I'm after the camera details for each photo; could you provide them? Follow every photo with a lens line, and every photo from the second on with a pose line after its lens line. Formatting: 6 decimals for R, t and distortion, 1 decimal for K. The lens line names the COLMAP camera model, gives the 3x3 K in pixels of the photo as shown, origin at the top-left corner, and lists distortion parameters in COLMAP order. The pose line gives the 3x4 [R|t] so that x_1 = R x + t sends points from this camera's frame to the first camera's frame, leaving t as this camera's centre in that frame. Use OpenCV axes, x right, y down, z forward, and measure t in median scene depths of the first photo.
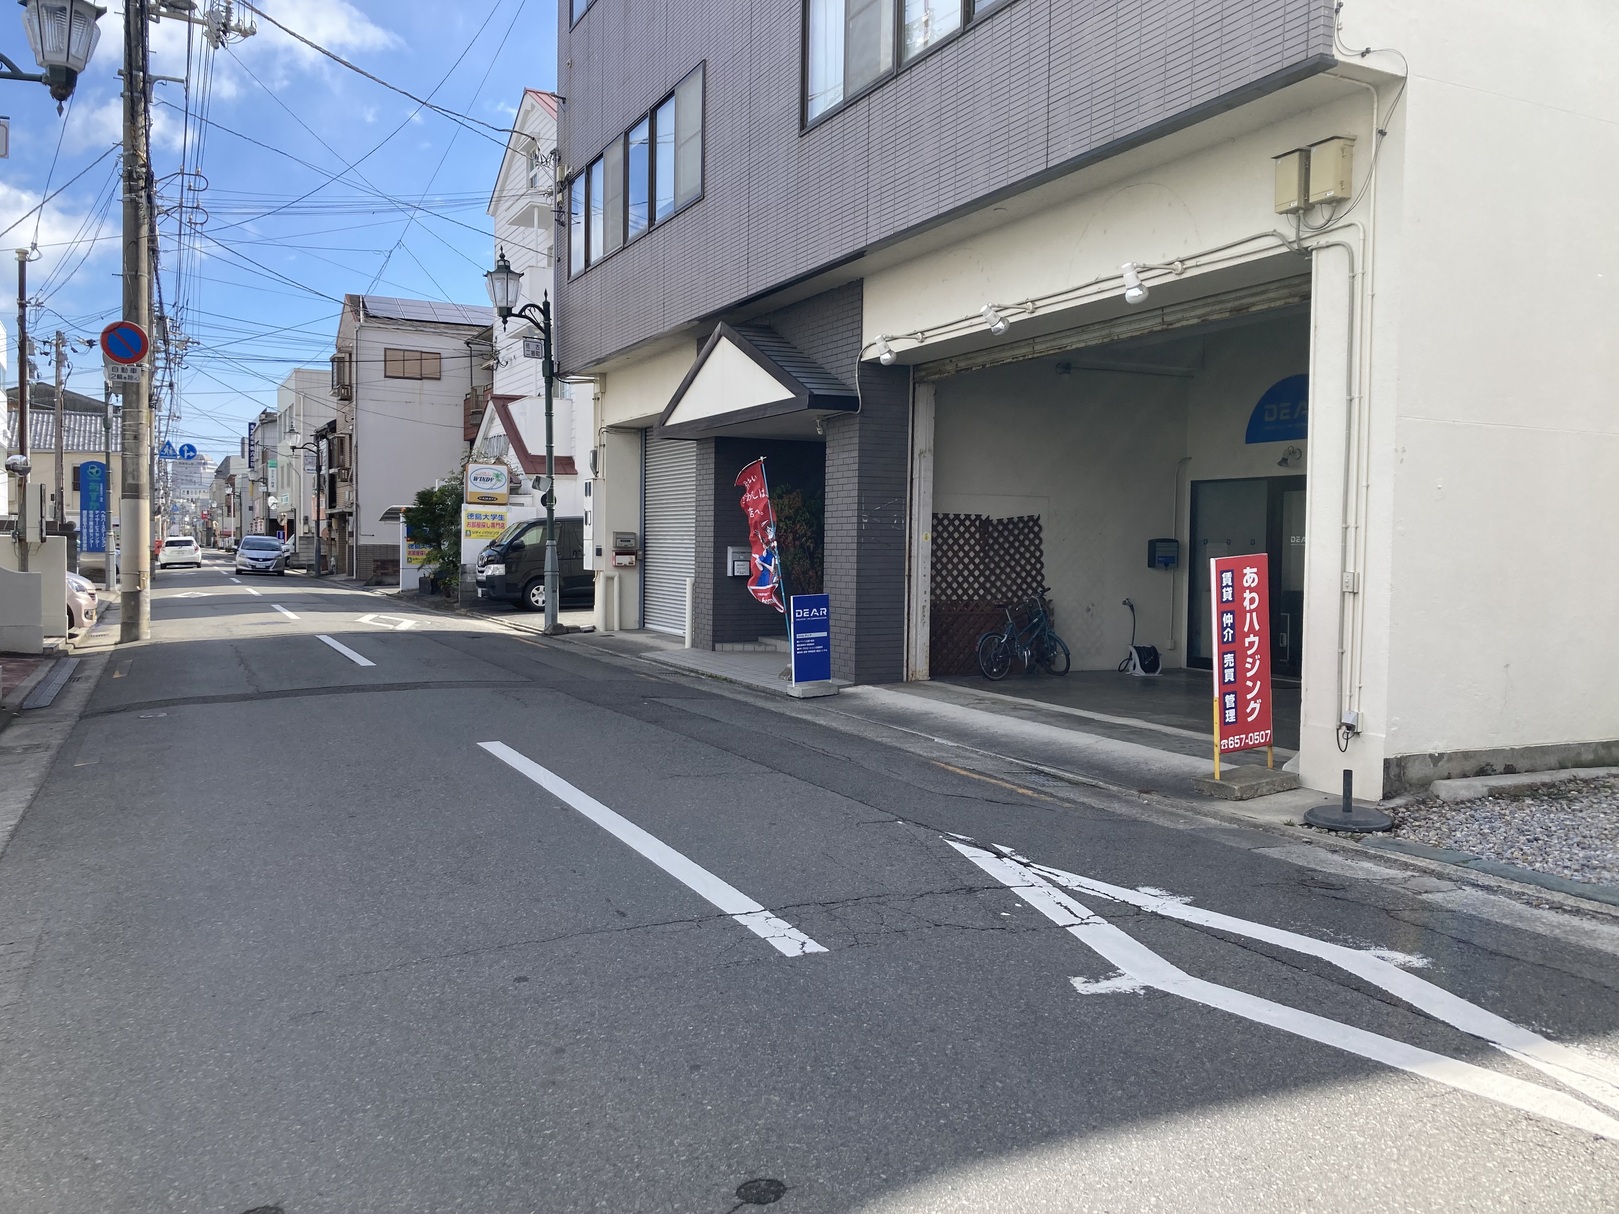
lens RADIAL K [[1283.4, 0, 809.5], [0, 1283.4, 607.0], [0, 0, 1]] dist [0.099384, -0.152386]
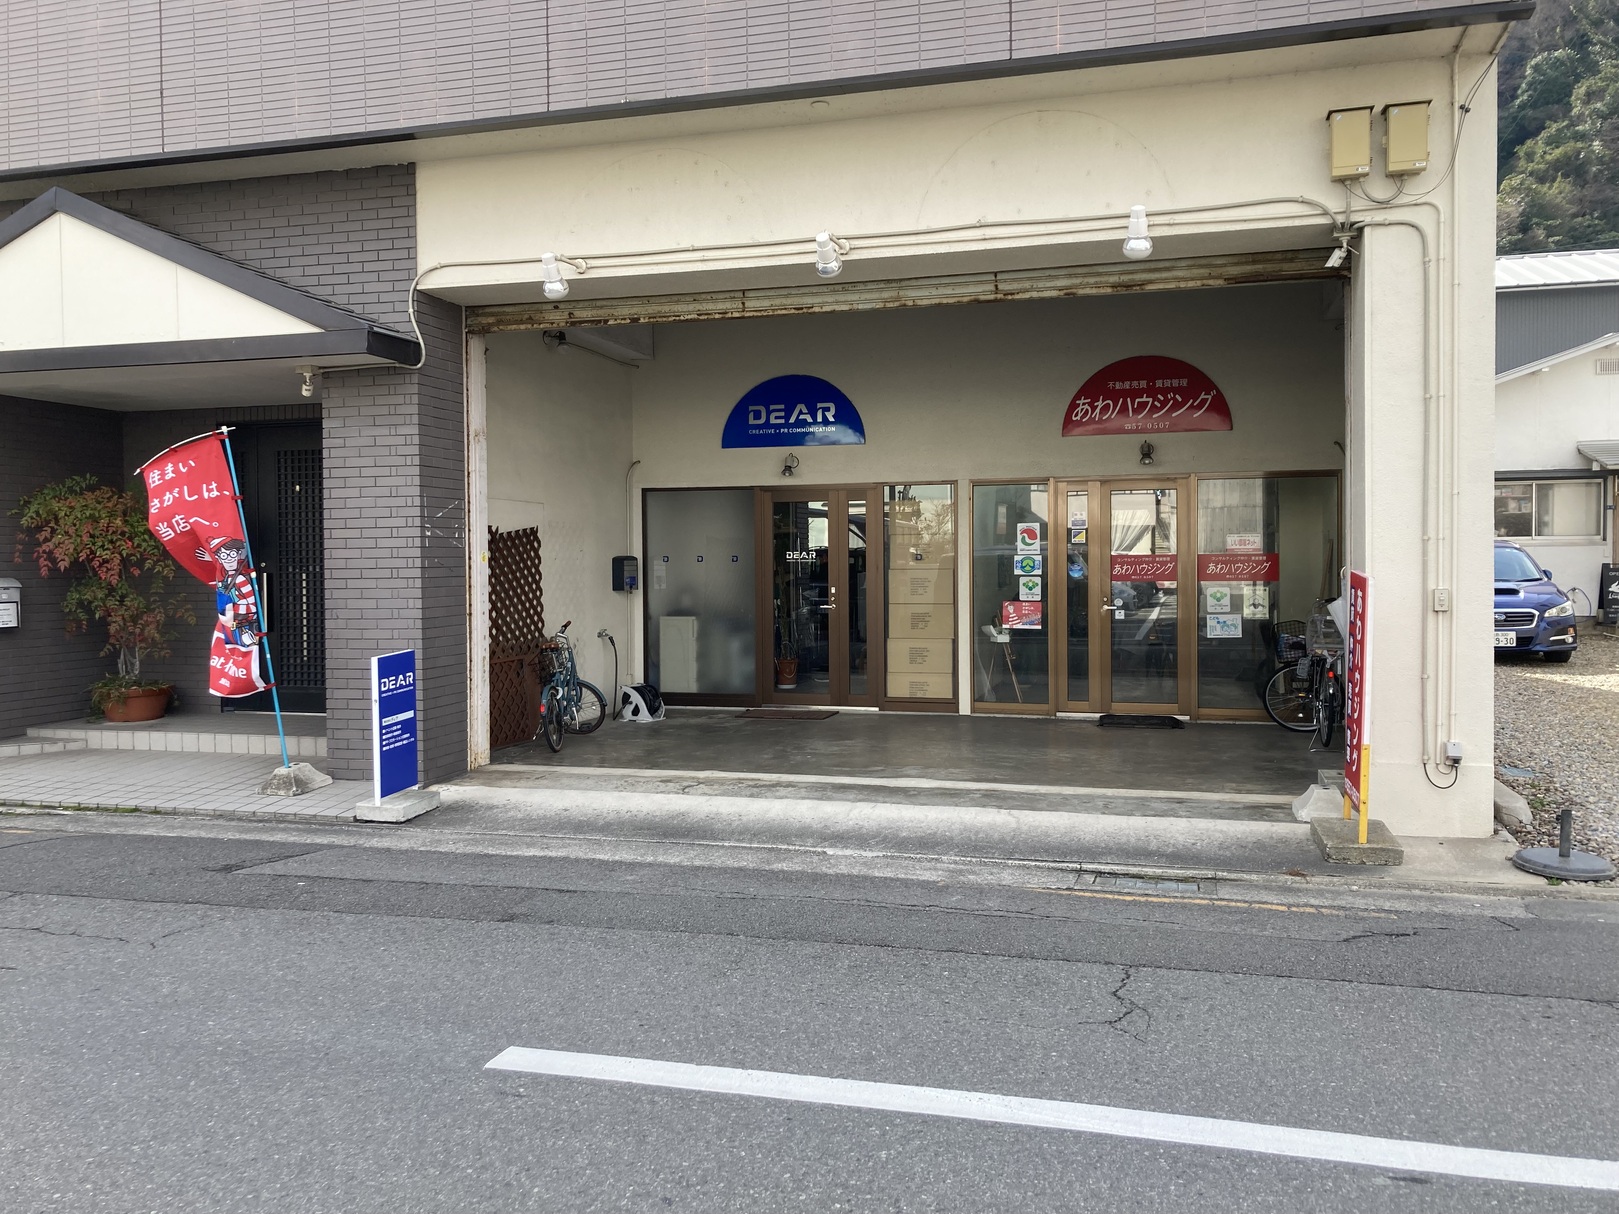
lens RADIAL K [[1283.4, 0, 809.5], [0, 1283.4, 607.0], [0, 0, 1]] dist [0.099384, -0.152386]
pose [[0.670459, -0.044668, 0.740601, -0.320083], [0.052454, 0.998542, 0.012739, -0.028690], [-0.740090, 0.030307, 0.671824, 0.419500]]
